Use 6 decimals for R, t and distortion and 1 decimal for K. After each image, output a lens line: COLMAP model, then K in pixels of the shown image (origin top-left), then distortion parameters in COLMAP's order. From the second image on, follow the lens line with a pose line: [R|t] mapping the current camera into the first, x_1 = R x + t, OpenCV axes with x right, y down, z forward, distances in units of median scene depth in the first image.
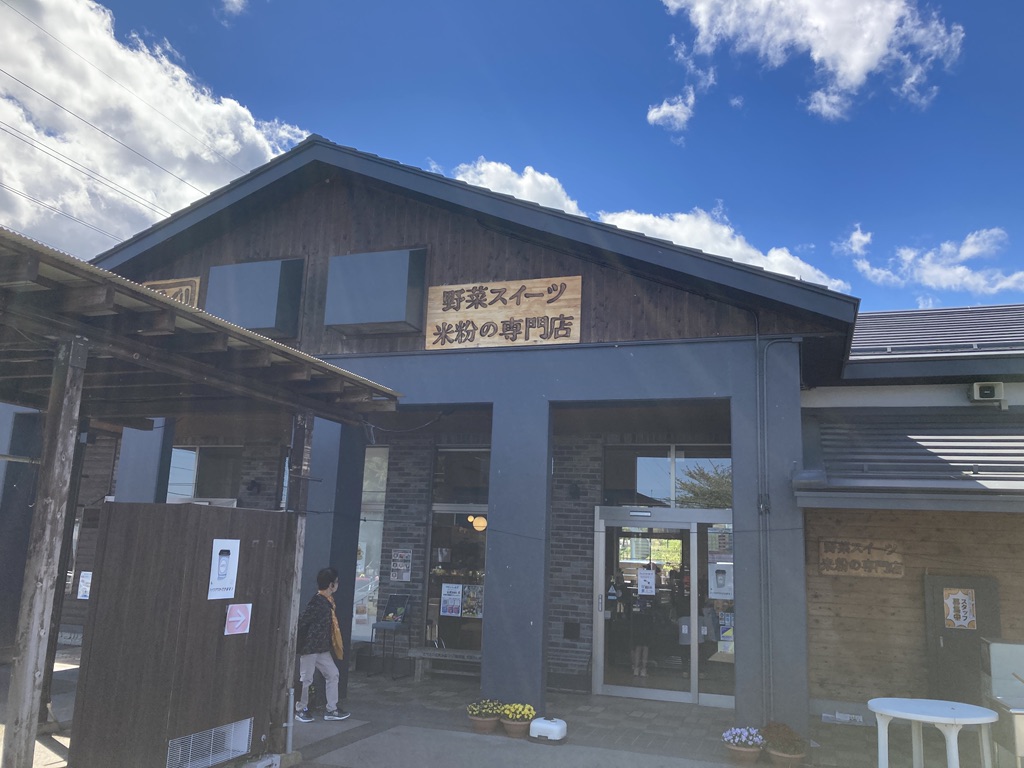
lens RADIAL K [[811.2, 0, 512.0], [0, 811.2, 384.0], [0, 0, 1]] dist [0.004134, -0.002100]
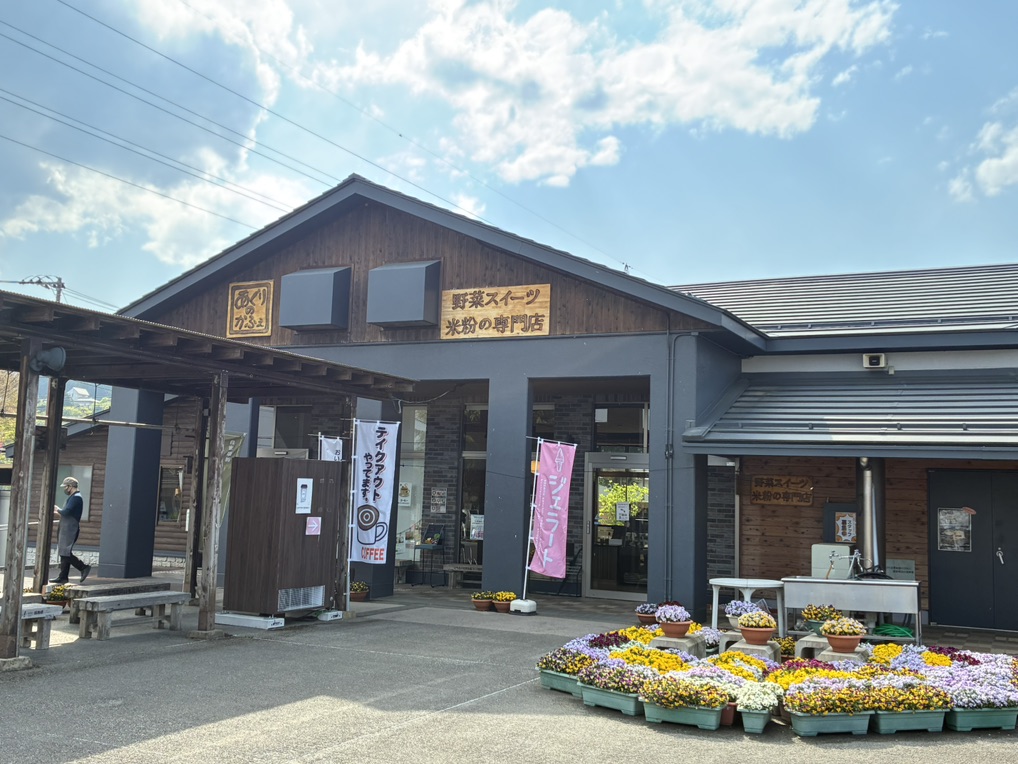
lens RADIAL K [[1024.9, 0, 524.6], [0, 1024.9, 361.3], [0, 0, 1]] dist [0.007215, 0.001150]
pose [[0.993299, -0.021970, -0.113462, 0.222831], [0.029753, 0.997285, 0.067362, -0.115855], [0.111674, -0.070287, 0.991256, -0.666337]]
